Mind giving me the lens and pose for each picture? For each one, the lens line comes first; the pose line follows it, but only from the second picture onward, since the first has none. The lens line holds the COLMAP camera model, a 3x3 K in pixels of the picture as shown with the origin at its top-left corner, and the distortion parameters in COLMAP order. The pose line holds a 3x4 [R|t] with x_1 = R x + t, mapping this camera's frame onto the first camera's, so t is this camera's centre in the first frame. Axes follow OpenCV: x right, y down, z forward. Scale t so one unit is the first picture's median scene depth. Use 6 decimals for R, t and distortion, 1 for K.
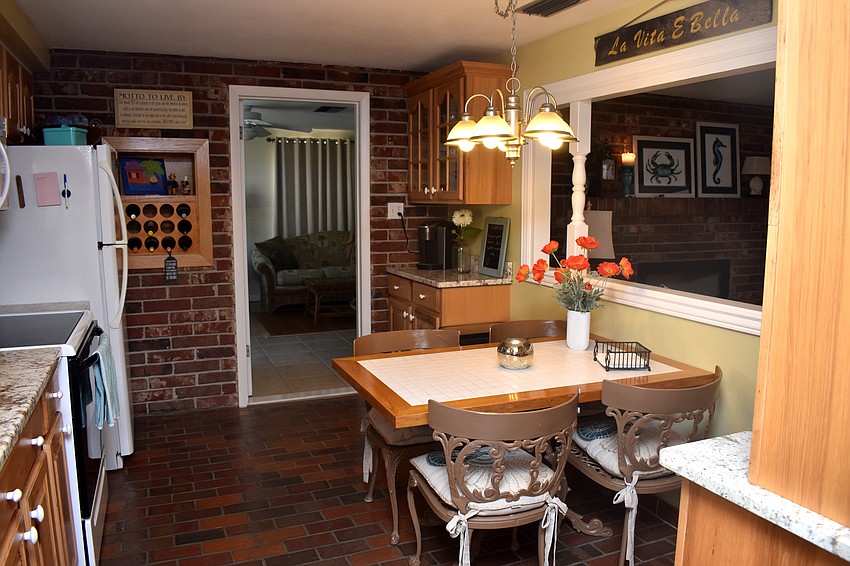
lens RADIAL K [[671.7, 0, 426.0], [0, 671.7, 284.3], [0, 0, 1]] dist [-0.050074, -0.015701]
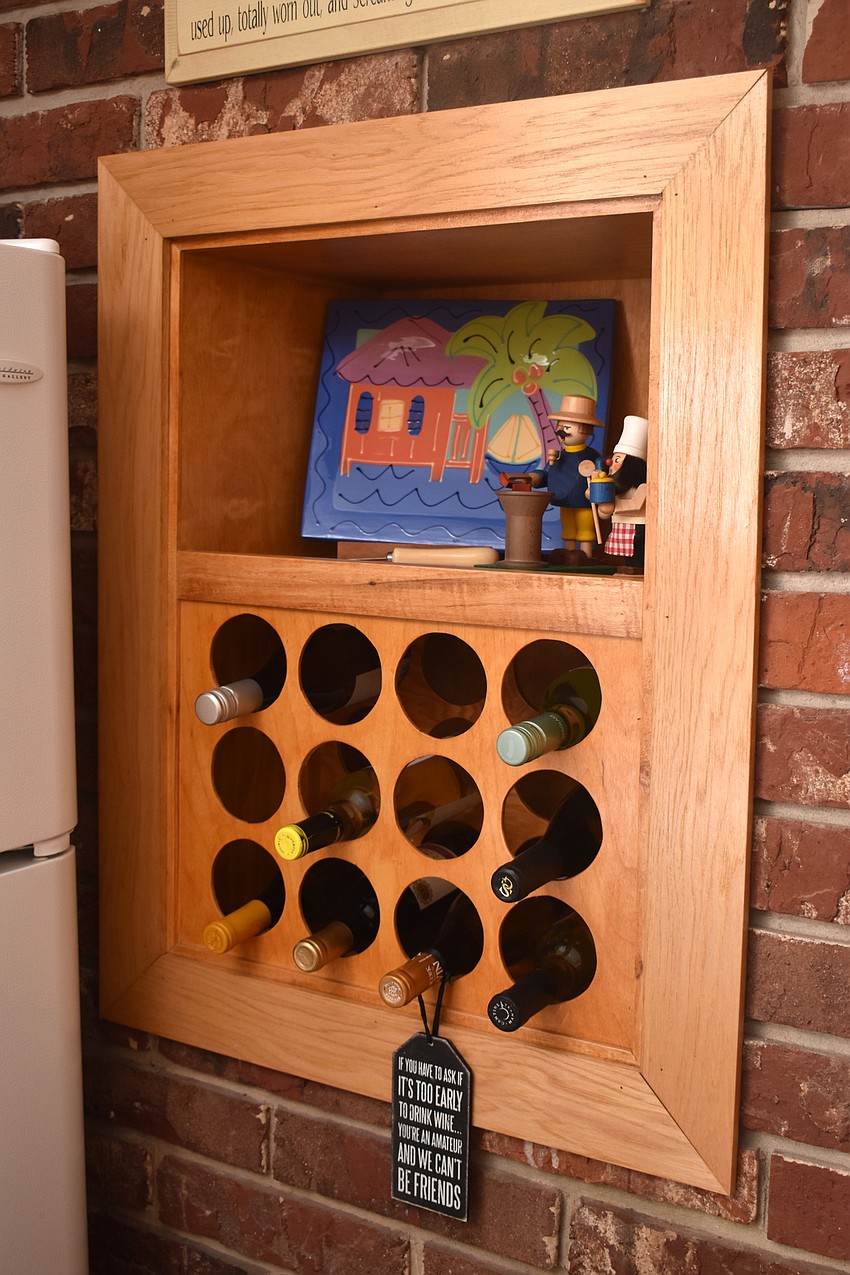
lens RADIAL K [[1531.4, 0, 424.5], [0, 1531.4, 641.1], [0, 0, 1]] dist [-0.067455, 0.000000]
pose [[0.562558, 0.107752, -0.819706, -0.148050], [-0.127439, 0.990923, 0.042798, -0.130624], [0.816877, 0.080386, 0.571183, 0.821697]]
